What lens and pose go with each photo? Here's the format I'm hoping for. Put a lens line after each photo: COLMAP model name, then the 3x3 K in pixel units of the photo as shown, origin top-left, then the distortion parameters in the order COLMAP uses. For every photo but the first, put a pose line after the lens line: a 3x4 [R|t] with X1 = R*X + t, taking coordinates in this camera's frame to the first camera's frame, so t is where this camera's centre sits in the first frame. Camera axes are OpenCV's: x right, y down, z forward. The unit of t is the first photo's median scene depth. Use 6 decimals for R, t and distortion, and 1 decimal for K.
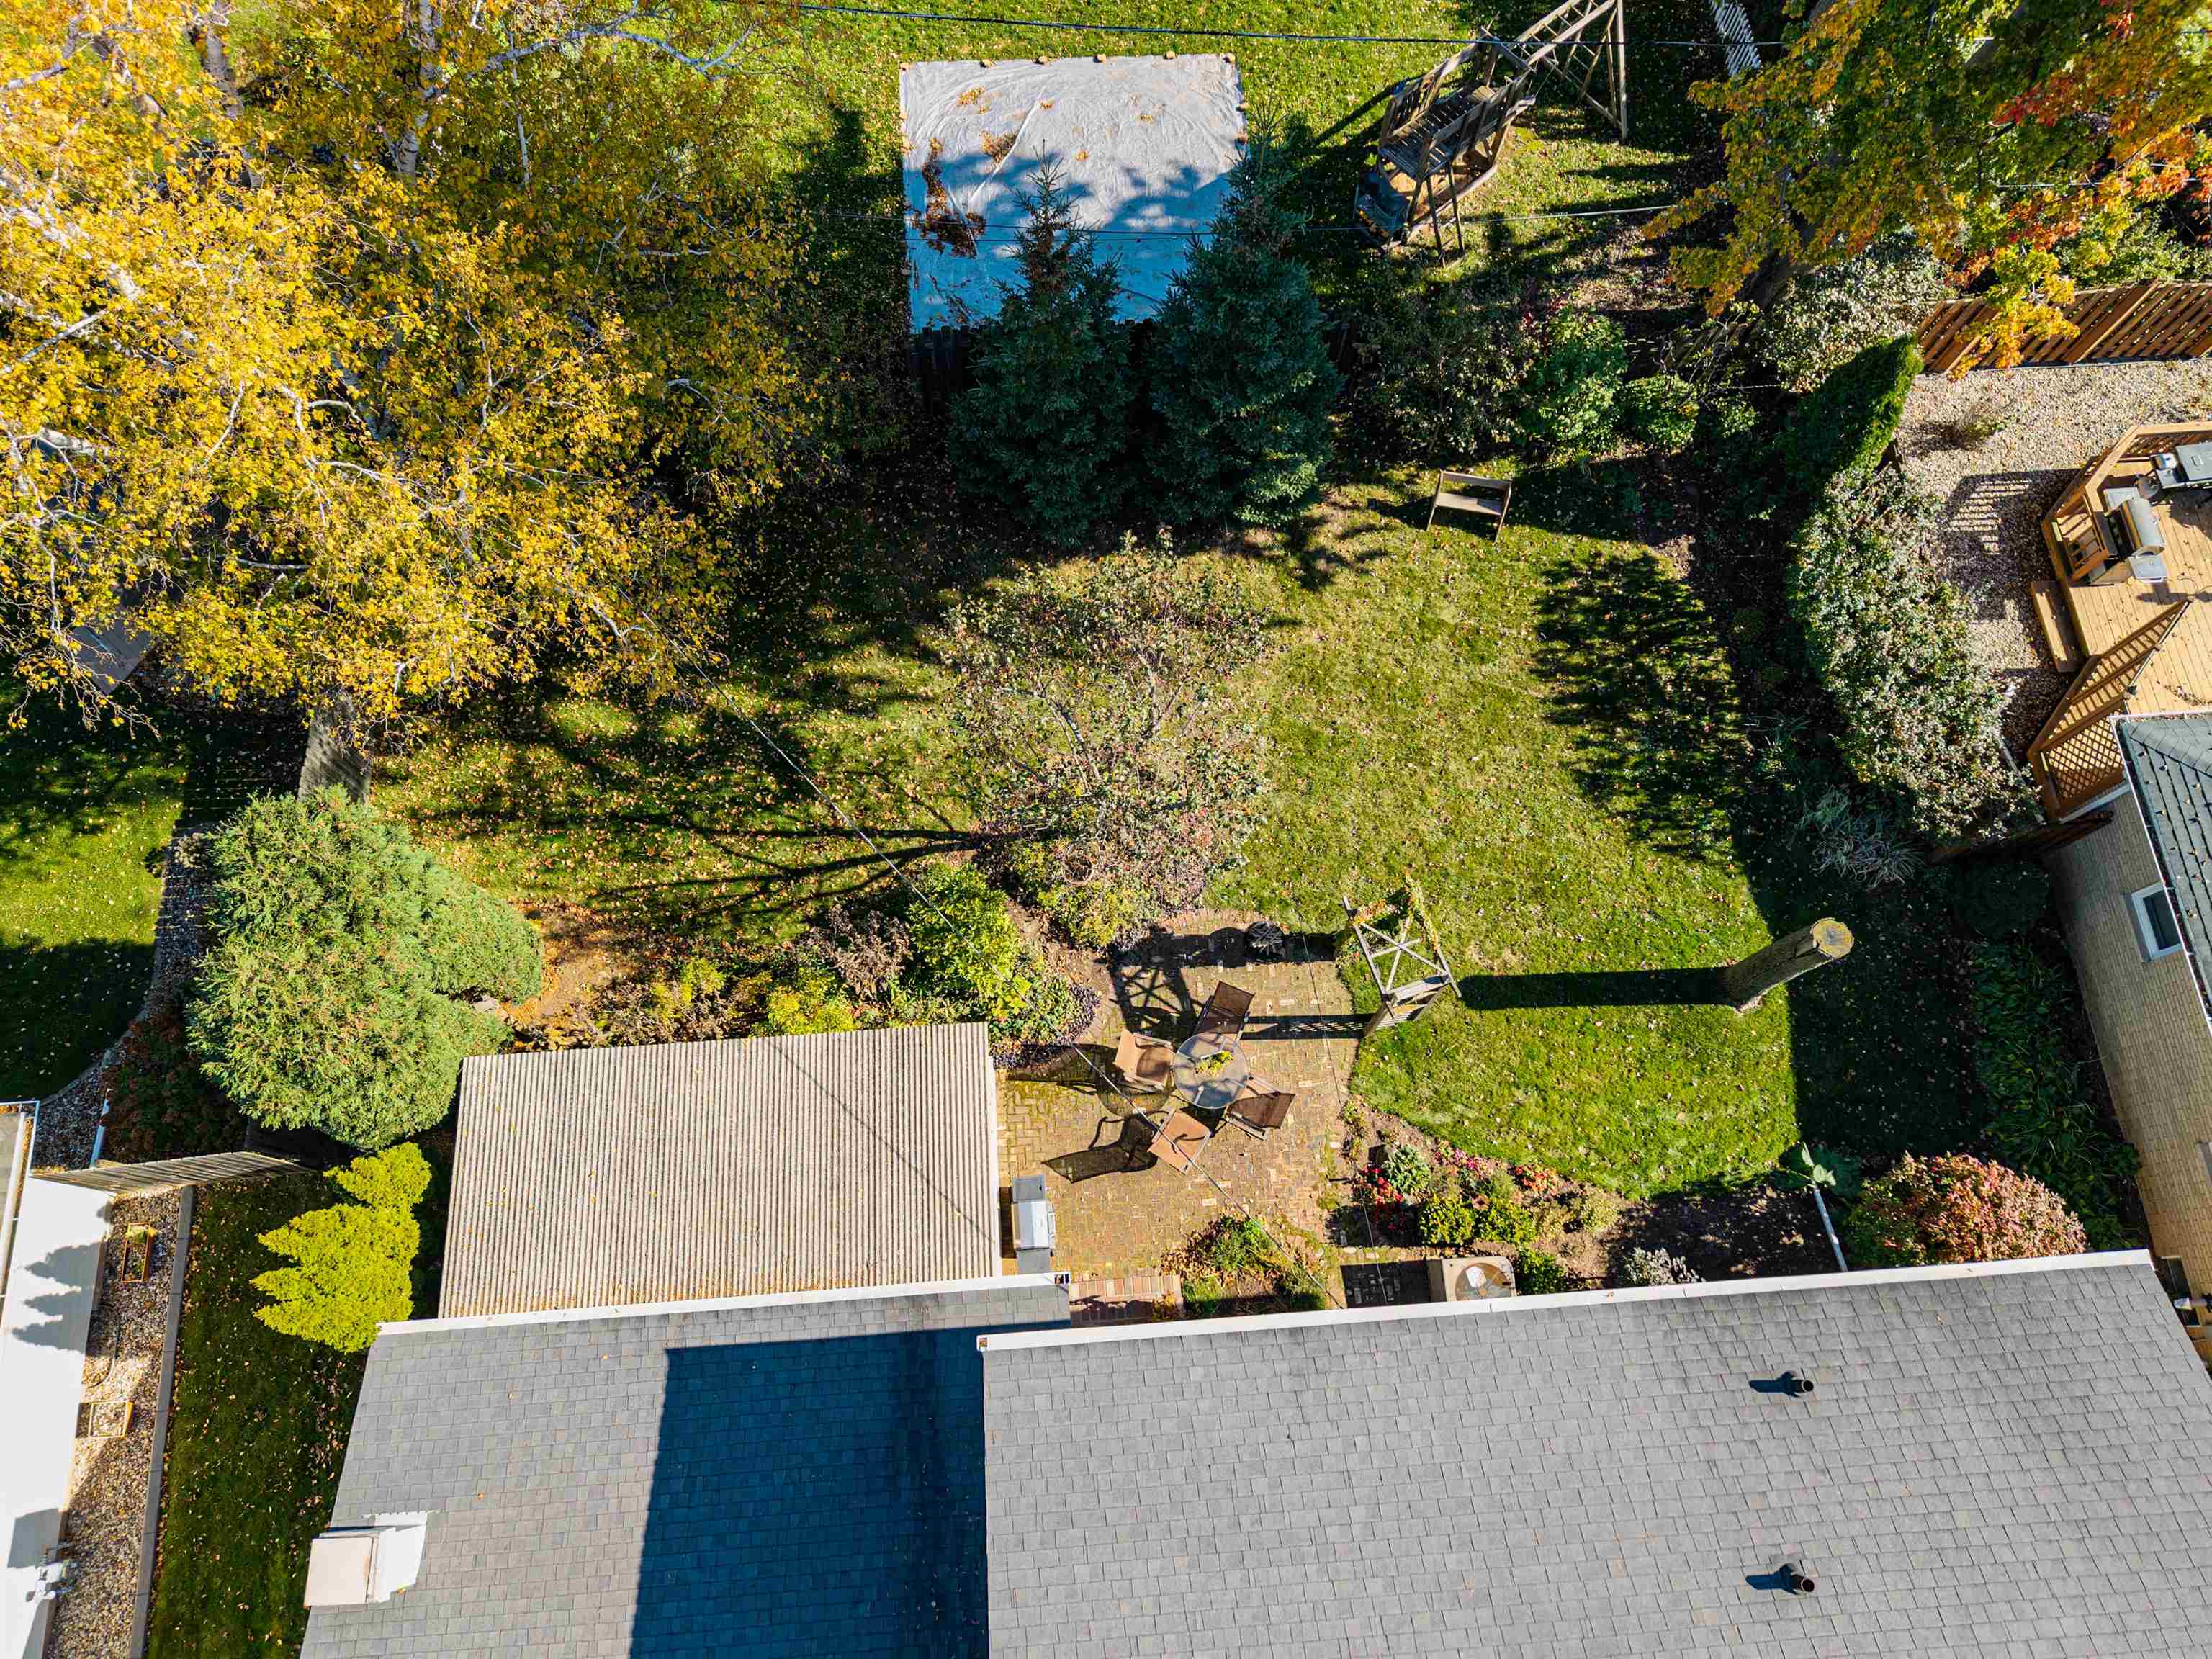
lens RADIAL K [[1529.2, 0, 1106.0], [0, 1529.2, 829.5], [0, 0, 1]] dist [-0.000893, -0.002177]
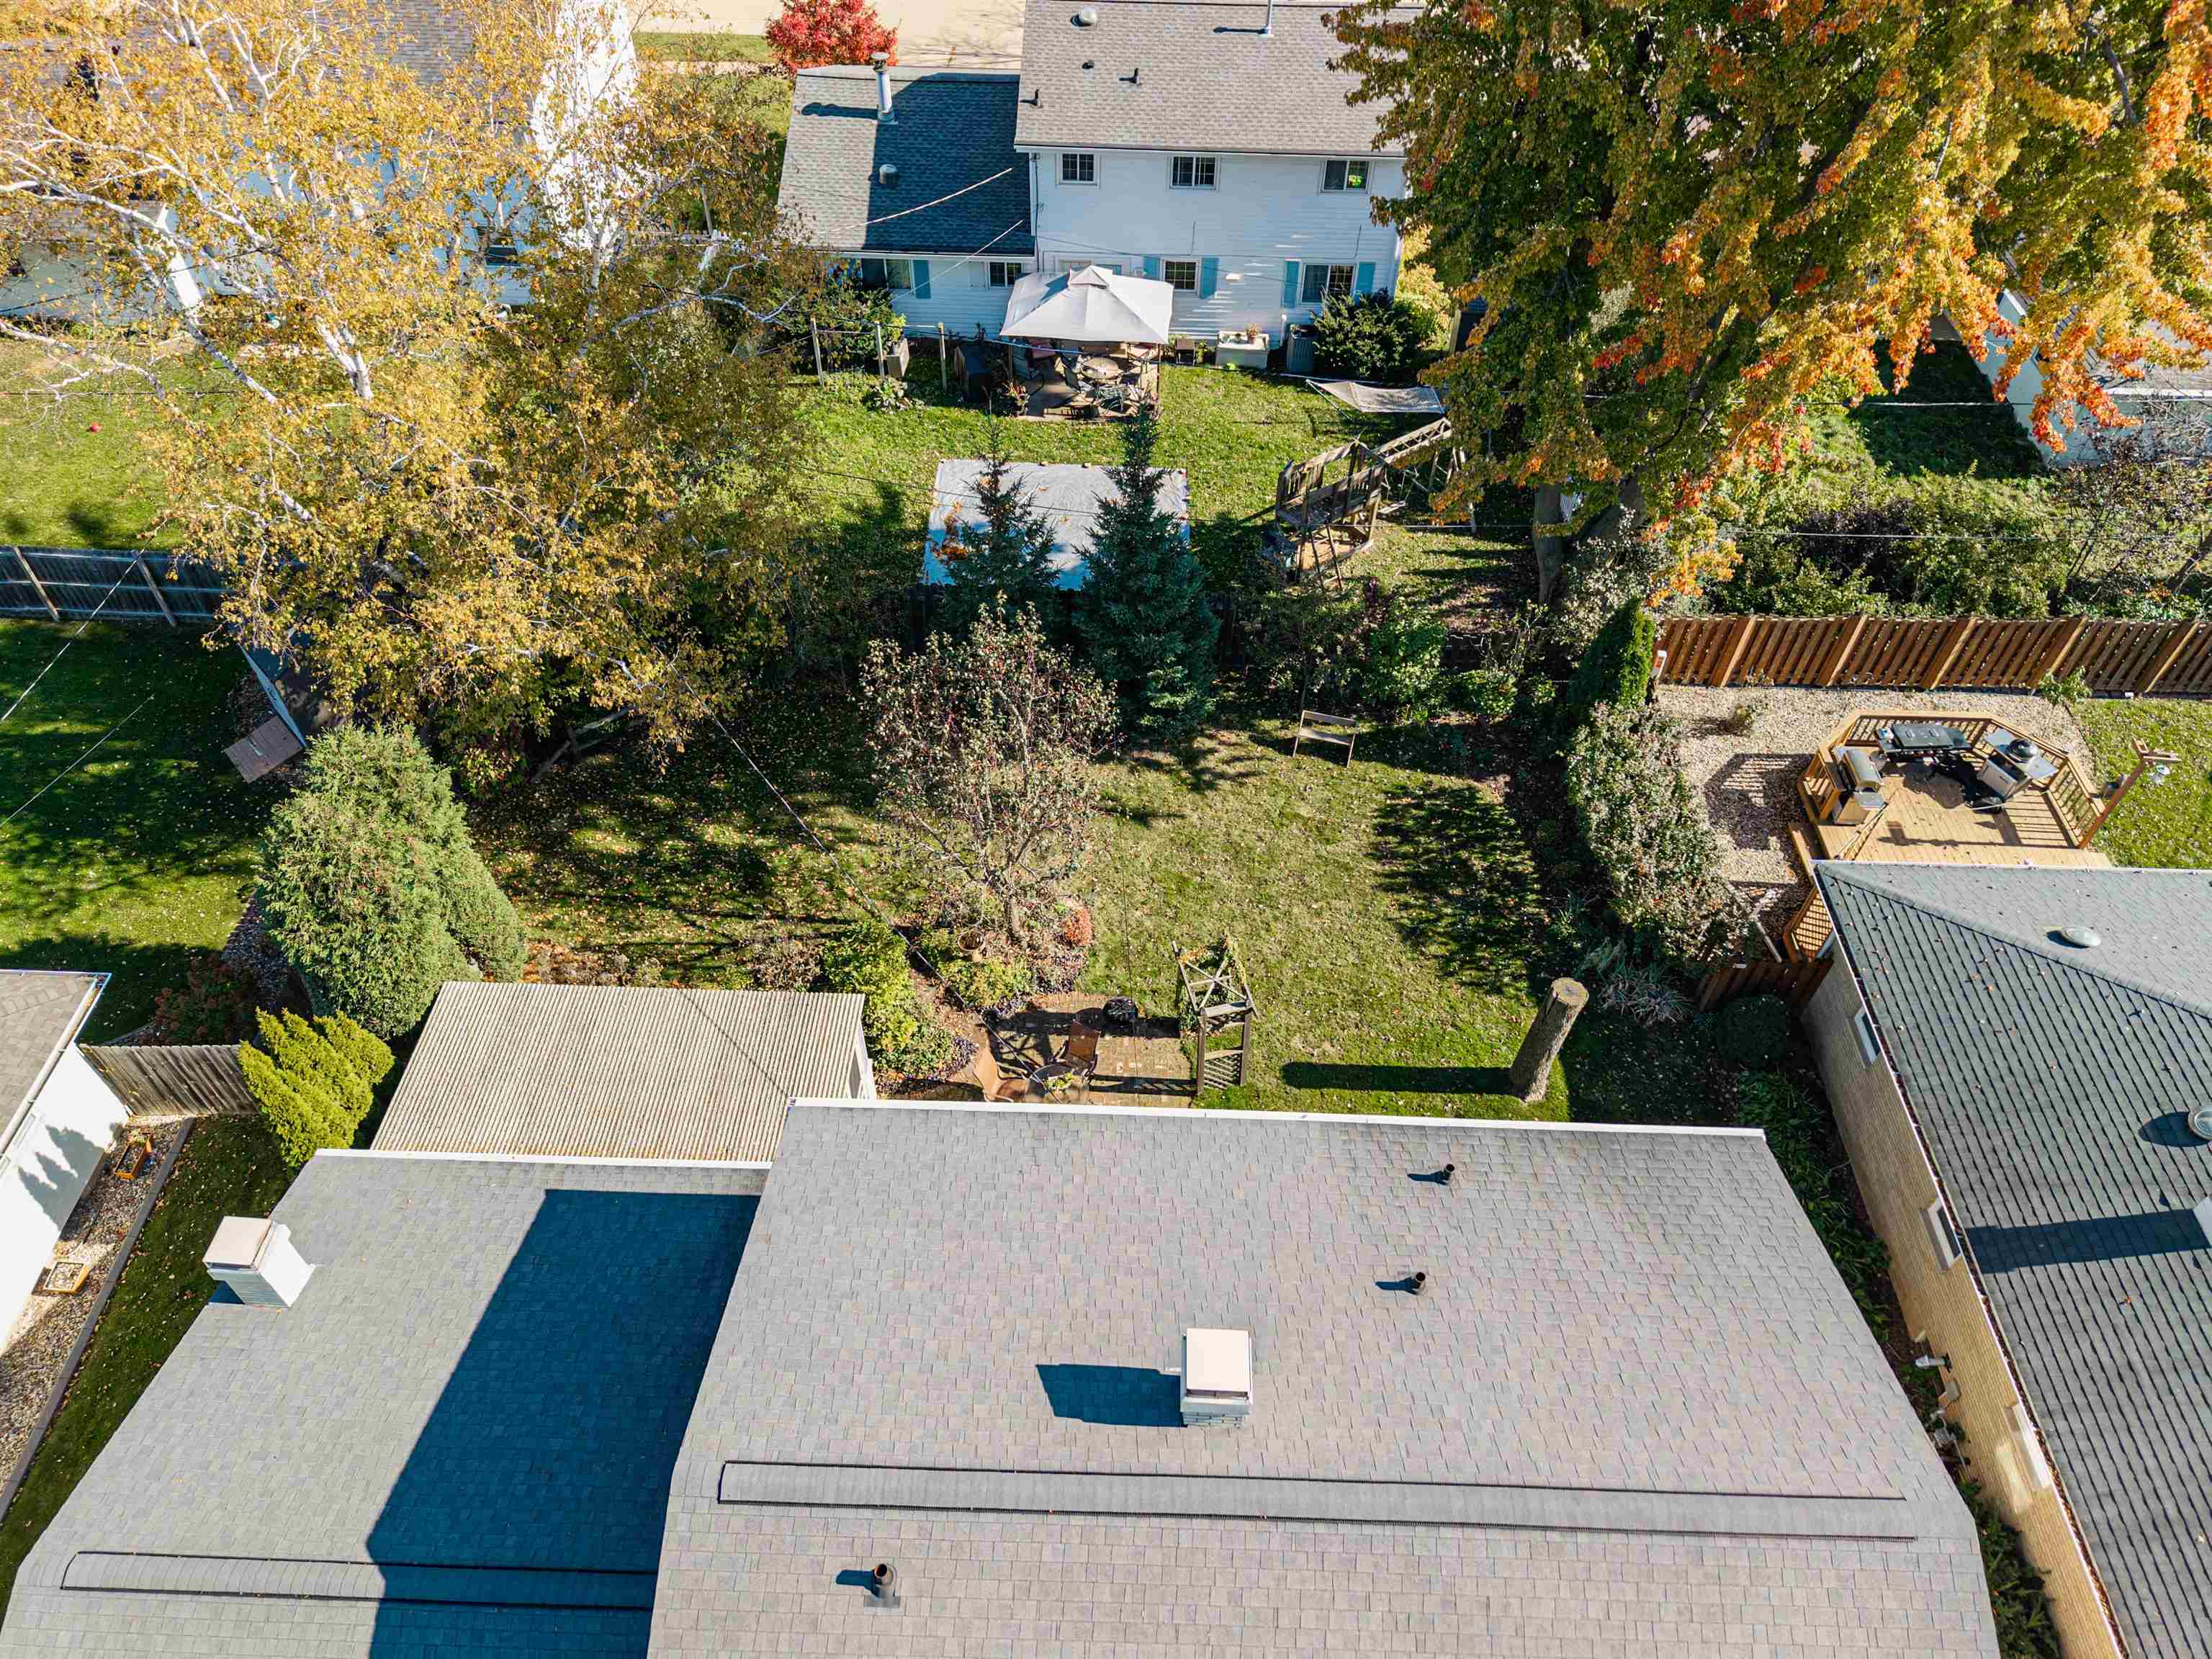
lens RADIAL K [[1495.3, 0, 1107.6], [0, 1495.3, 784.7], [0, 0, 1]] dist [0.010469, -0.007645]
pose [[0.996029, 0.063533, -0.062361, 0.149102], [-0.083028, 0.915678, -0.393243, 0.352515], [0.032118, 0.396859, 0.917317, -0.135449]]
